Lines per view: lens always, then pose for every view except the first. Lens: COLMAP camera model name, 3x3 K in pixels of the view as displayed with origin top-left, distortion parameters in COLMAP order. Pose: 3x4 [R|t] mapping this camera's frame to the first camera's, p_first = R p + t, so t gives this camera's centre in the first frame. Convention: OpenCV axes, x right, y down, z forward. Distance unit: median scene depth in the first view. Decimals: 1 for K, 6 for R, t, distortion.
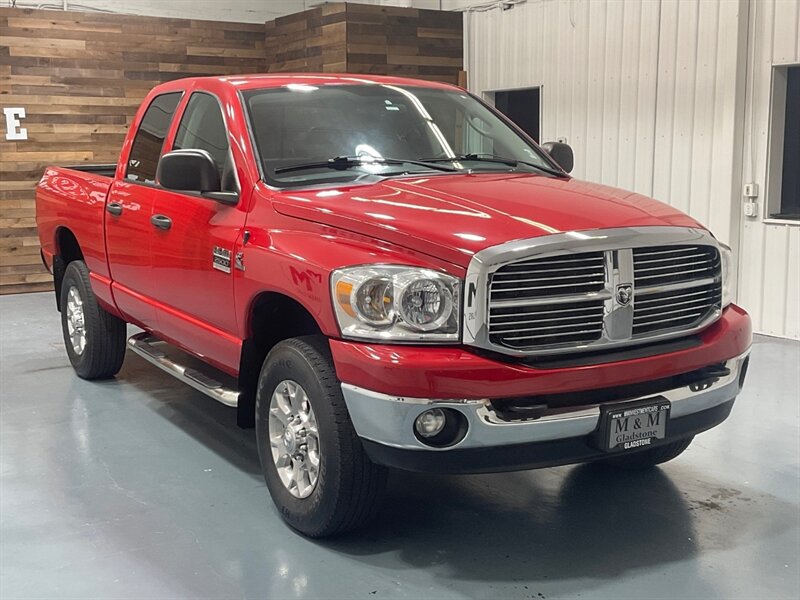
lens RADIAL K [[1059.9, 0, 400.0], [0, 1059.9, 300.0], [0, 0, 1]] dist [0.075526, -0.094699]
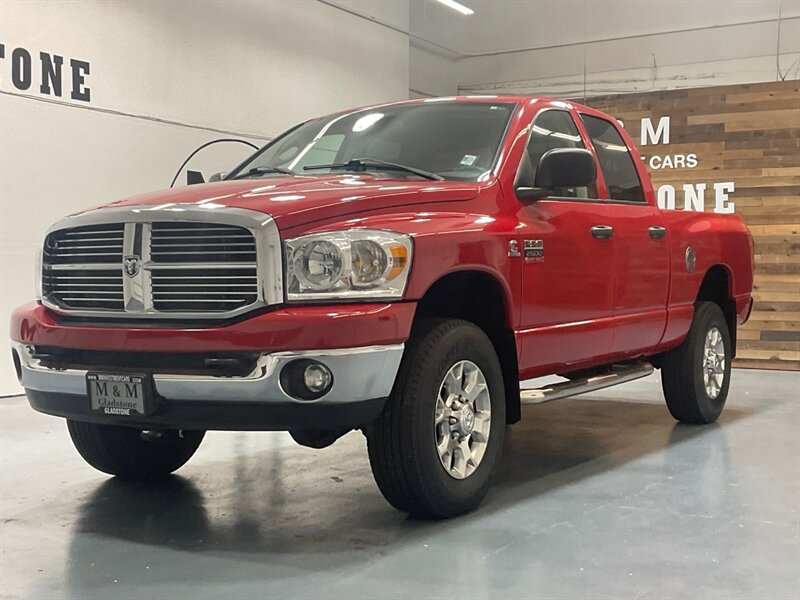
lens RADIAL K [[1130.4, 0, 400.0], [0, 1130.4, 300.0], [0, 0, 1]] dist [0.110137, -0.104900]
pose [[0.470119, 0.032186, -0.882016, 1.144708], [-0.136116, 0.990023, -0.036423, 0.027835], [0.872044, 0.137180, 0.469809, 0.618927]]
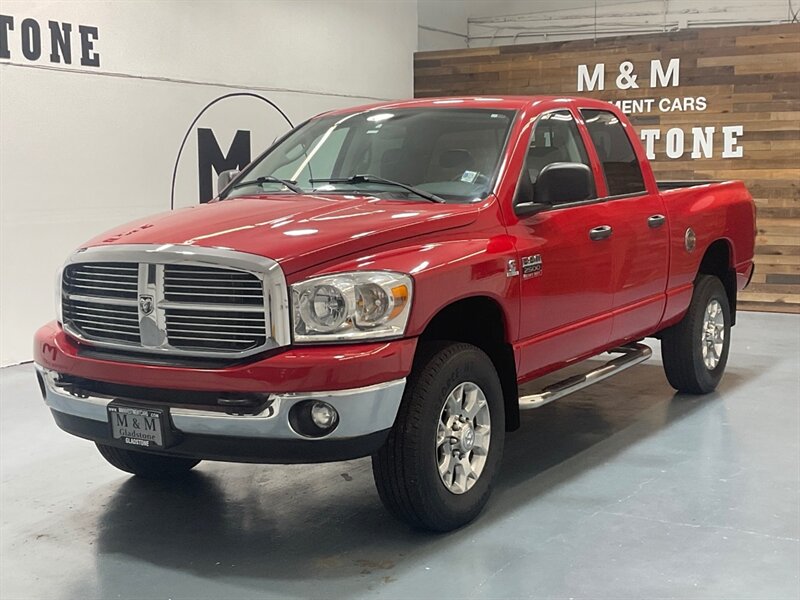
lens RADIAL K [[1130.4, 0, 400.0], [0, 1130.4, 300.0], [0, 0, 1]] dist [0.110137, -0.104900]
pose [[0.458802, 0.106861, -0.882089, 1.184630], [-0.125687, 0.990565, 0.054629, -0.092797], [0.879604, 0.085804, 0.467904, 0.593462]]
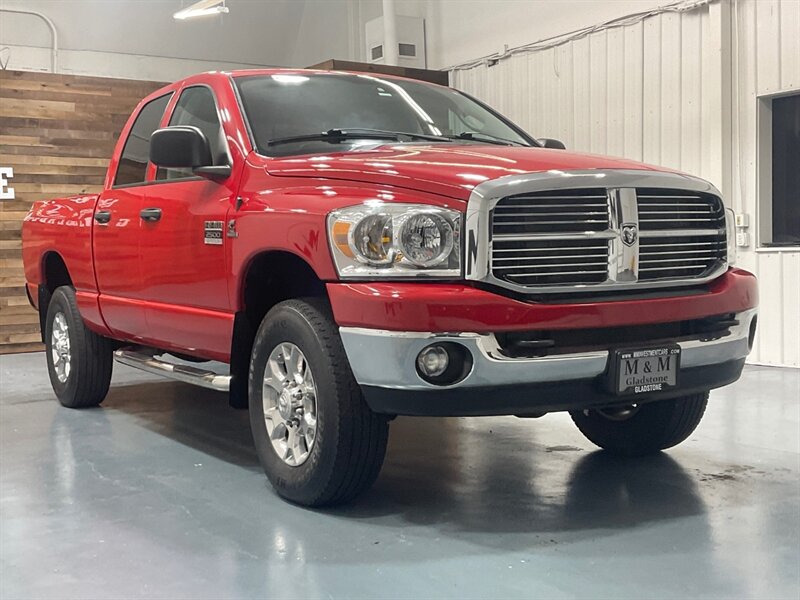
lens RADIAL K [[1059.9, 0, 400.0], [0, 1059.9, 300.0], [0, 0, 1]] dist [0.075526, -0.094699]
pose [[0.999806, -0.013948, 0.013927, -0.011450], [0.015299, 0.994650, -0.102163, 0.131213], [-0.012427, 0.102356, 0.994670, 0.035000]]
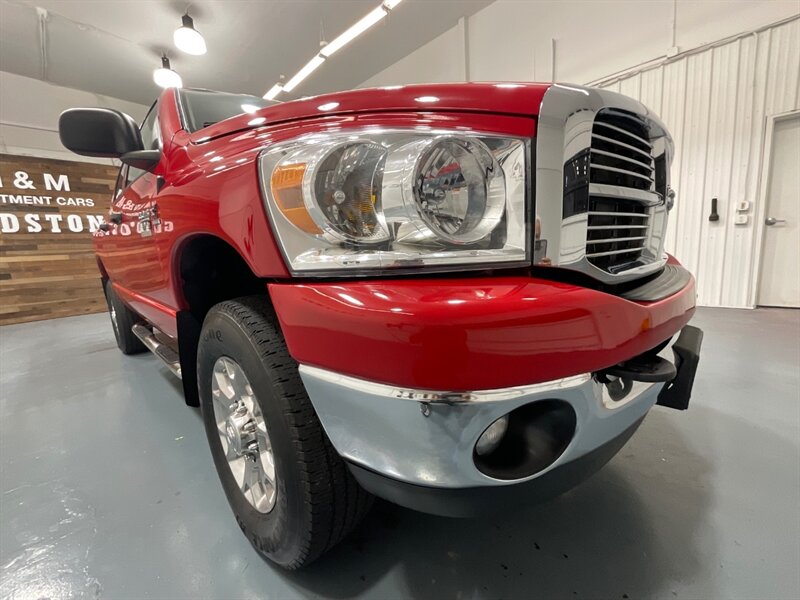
lens RADIAL K [[327.0, 0, 400.0], [0, 327.0, 300.0], [0, 0, 1]] dist [-0.000900, -0.000338]
pose [[0.963967, -0.086619, 0.251526, -0.038802], [0.086989, 0.996162, 0.009670, 0.042420], [-0.251398, 0.012558, 0.967802, 0.714769]]
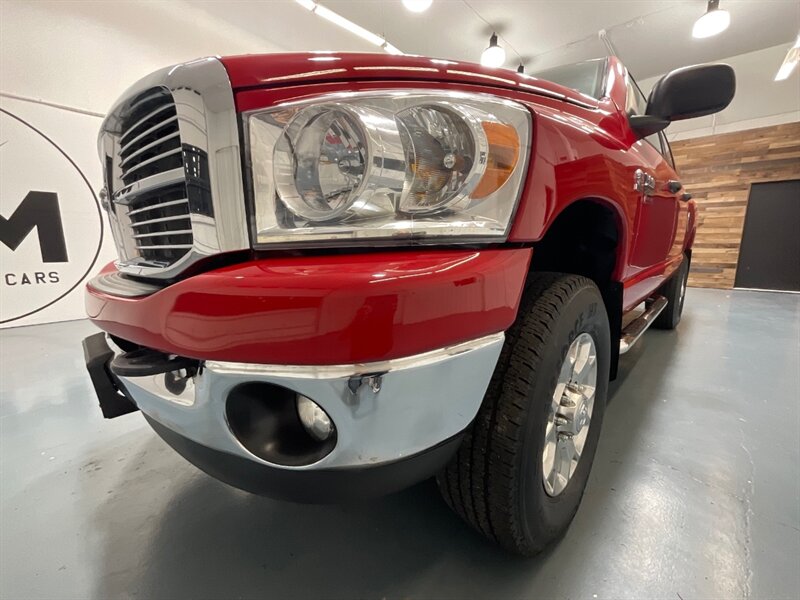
lens RADIAL K [[327.0, 0, 400.0], [0, 327.0, 300.0], [0, 0, 1]] dist [-0.000900, -0.000338]
pose [[0.265391, 0.171386, -0.948786, 0.429429], [-0.139628, 0.980532, 0.138064, 0.003366], [0.953977, 0.095836, 0.284155, 0.989638]]
